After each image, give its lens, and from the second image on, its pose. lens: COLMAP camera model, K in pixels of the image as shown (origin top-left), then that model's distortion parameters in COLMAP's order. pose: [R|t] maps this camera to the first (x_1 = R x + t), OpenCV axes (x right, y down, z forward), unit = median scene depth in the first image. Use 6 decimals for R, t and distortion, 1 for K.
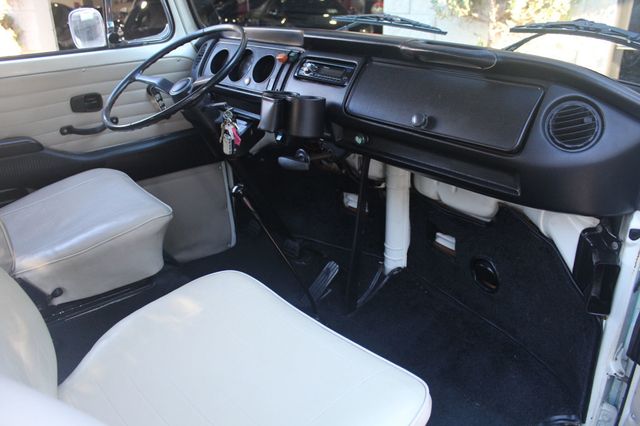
lens RADIAL K [[527.6, 0, 335.3], [0, 527.6, 212.5], [0, 0, 1]] dist [-0.070390, 0.000597]
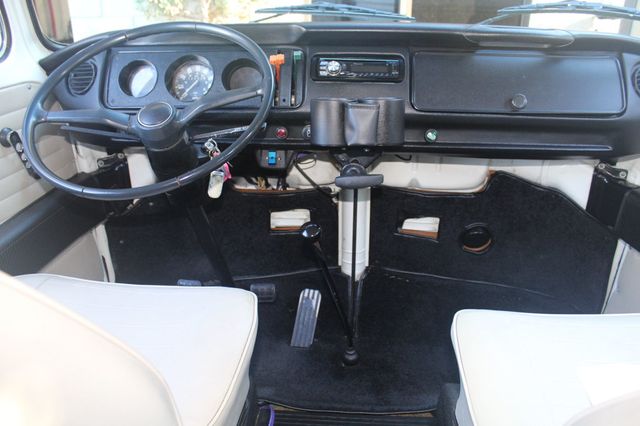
lens RADIAL K [[527.6, 0, 335.3], [0, 527.6, 212.5], [0, 0, 1]] dist [-0.070390, 0.000597]
pose [[0.724019, -0.275712, 0.632281, -0.547993], [0.276845, 0.955724, 0.099739, -0.115662], [-0.631786, 0.102831, 0.768292, 0.317502]]
